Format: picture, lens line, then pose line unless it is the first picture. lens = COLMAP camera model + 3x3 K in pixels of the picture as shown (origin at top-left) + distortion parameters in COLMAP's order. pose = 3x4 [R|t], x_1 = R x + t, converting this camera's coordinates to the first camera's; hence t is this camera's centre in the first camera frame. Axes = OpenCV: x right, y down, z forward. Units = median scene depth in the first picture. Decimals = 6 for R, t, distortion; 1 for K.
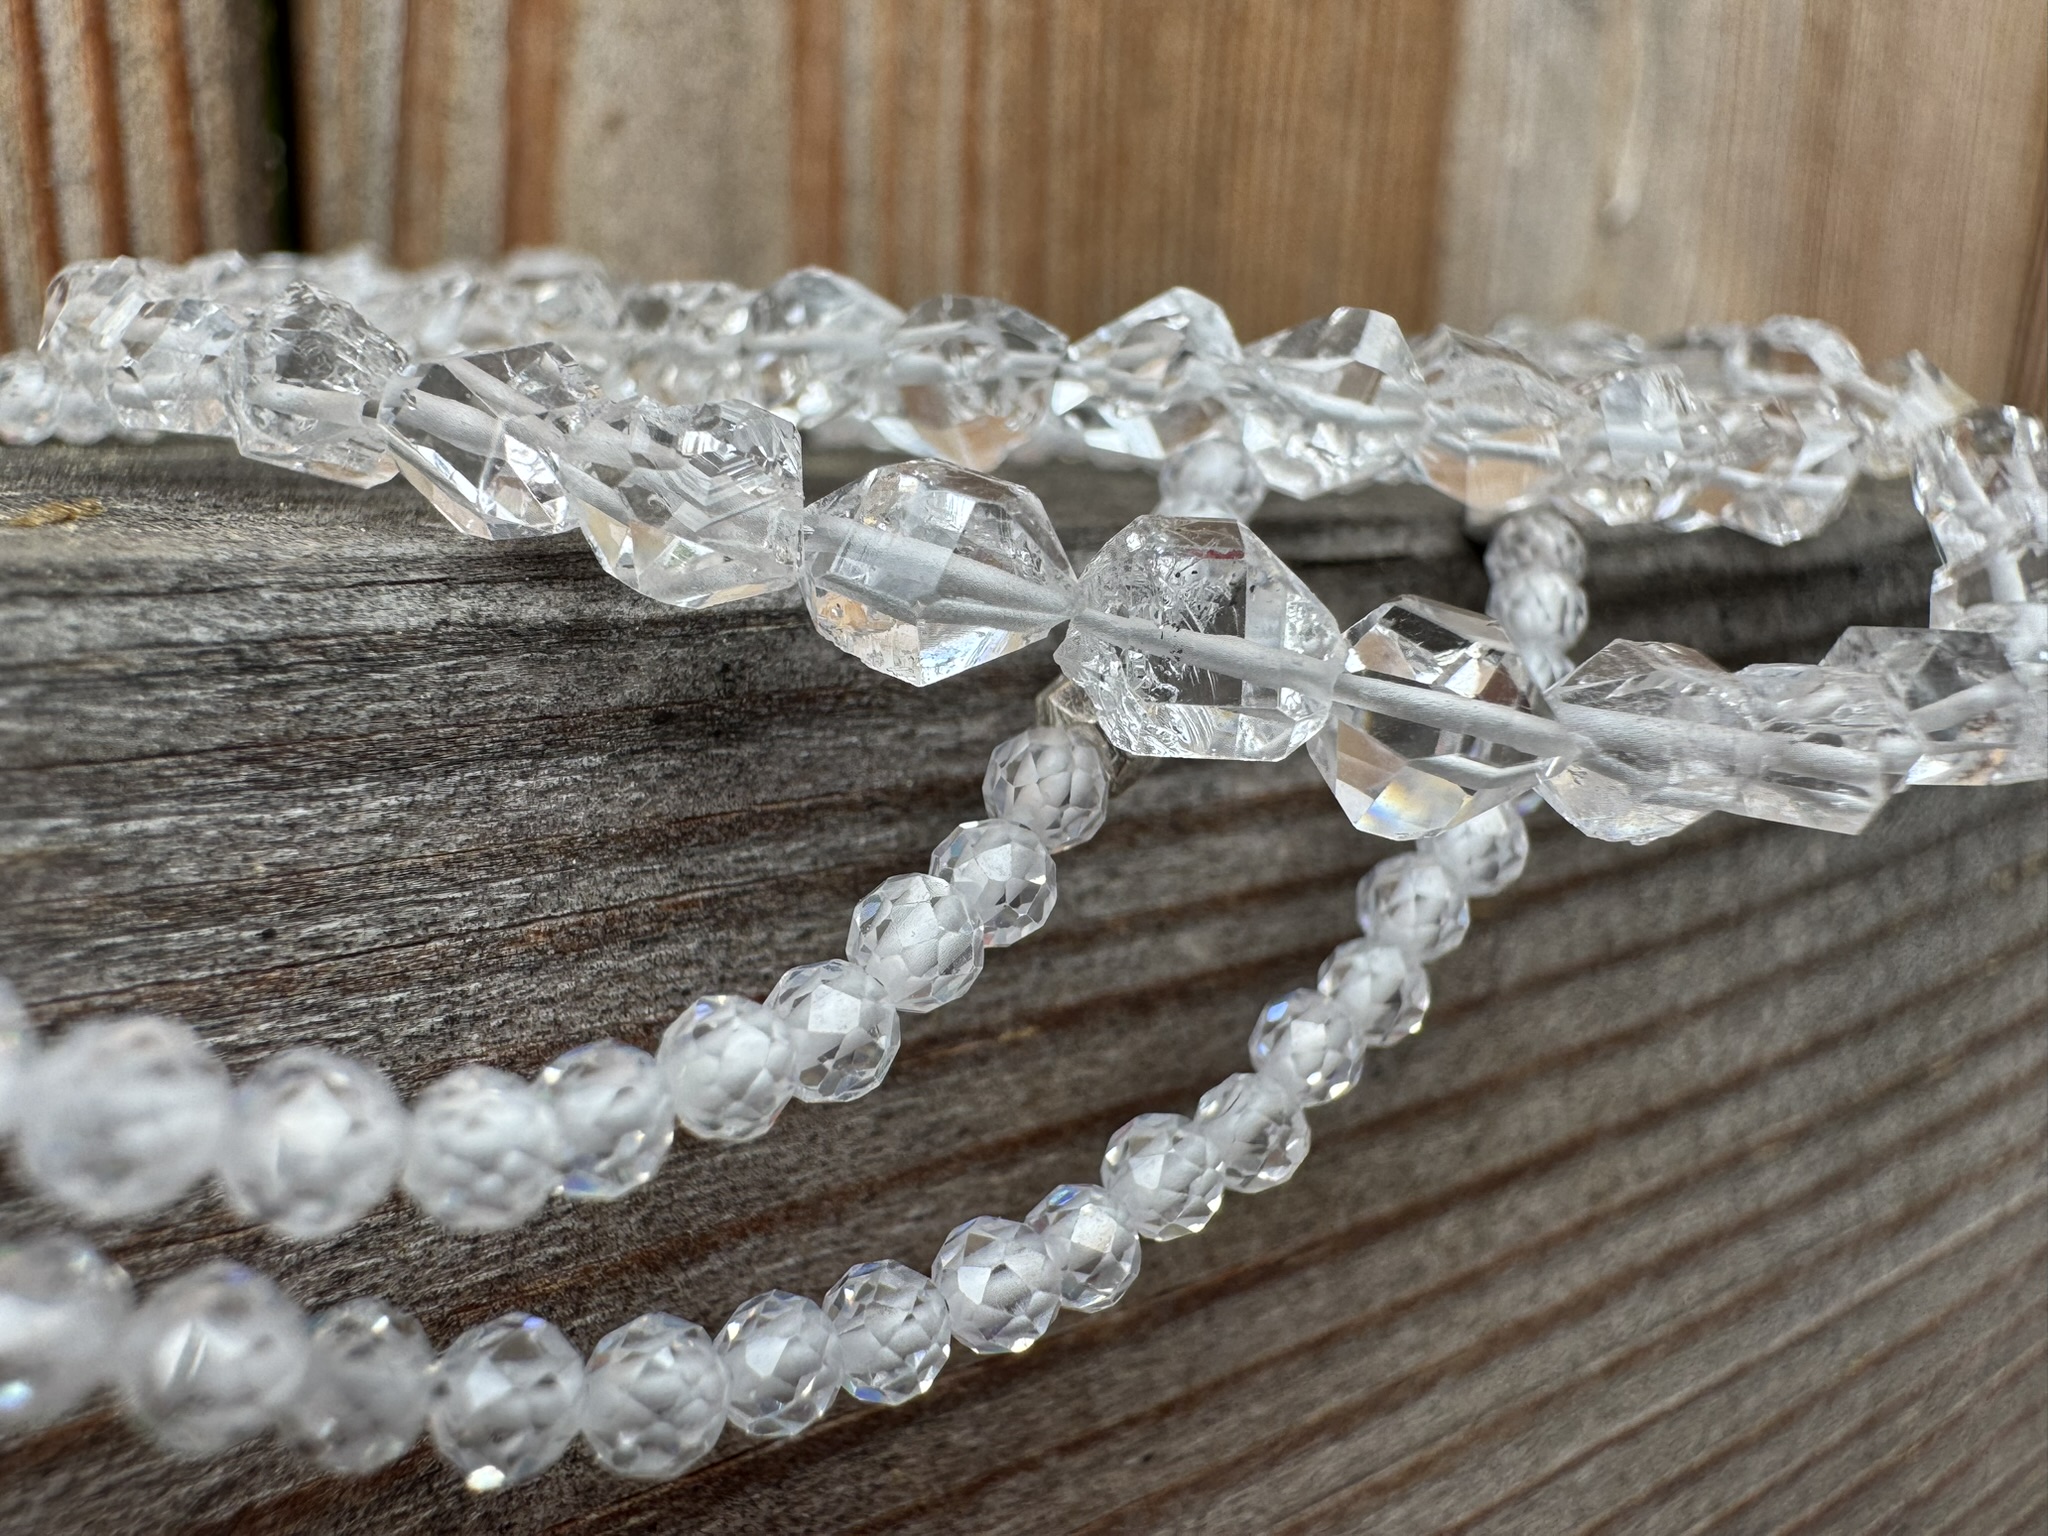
lens RADIAL K [[1423.0, 0, 929.3], [0, 1423.0, 734.7], [0, 0, 1]] dist [0.002945, -0.006768]
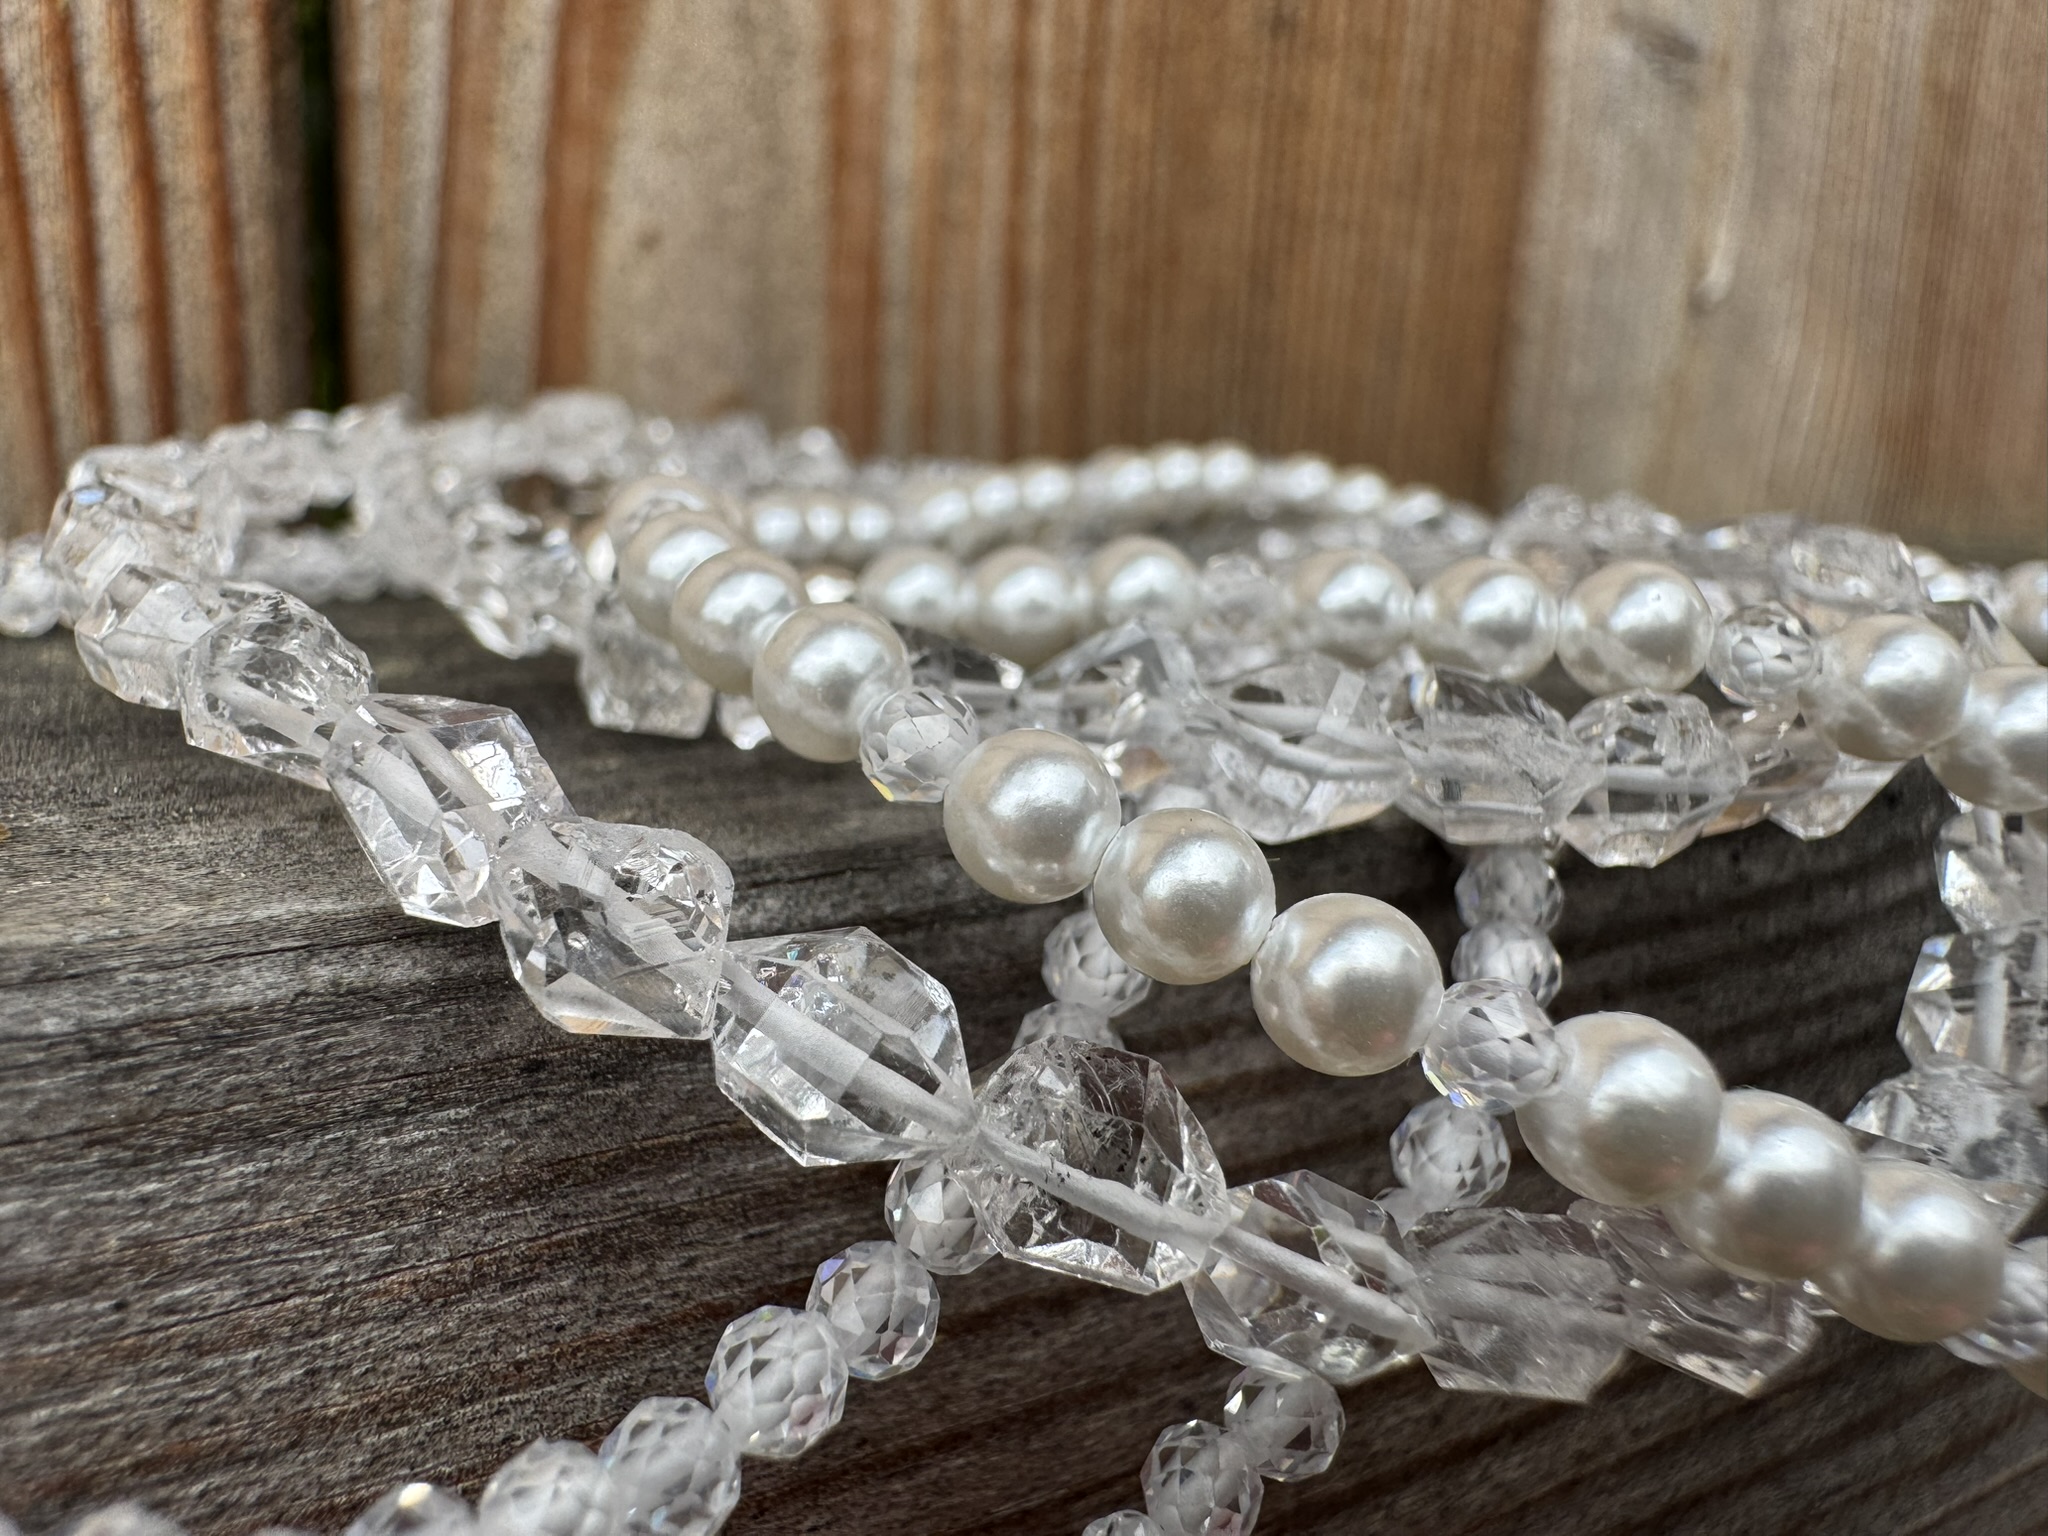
lens RADIAL K [[1423.0, 0, 940.4], [0, 1423.0, 687.0], [0, 0, 1]] dist [0.002945, -0.006768]
pose [[0.996587, 0.026263, -0.078262, 0.154980], [-0.026369, 0.999652, -0.000321, -0.265882], [0.078227, 0.002384, 0.996933, 0.032414]]
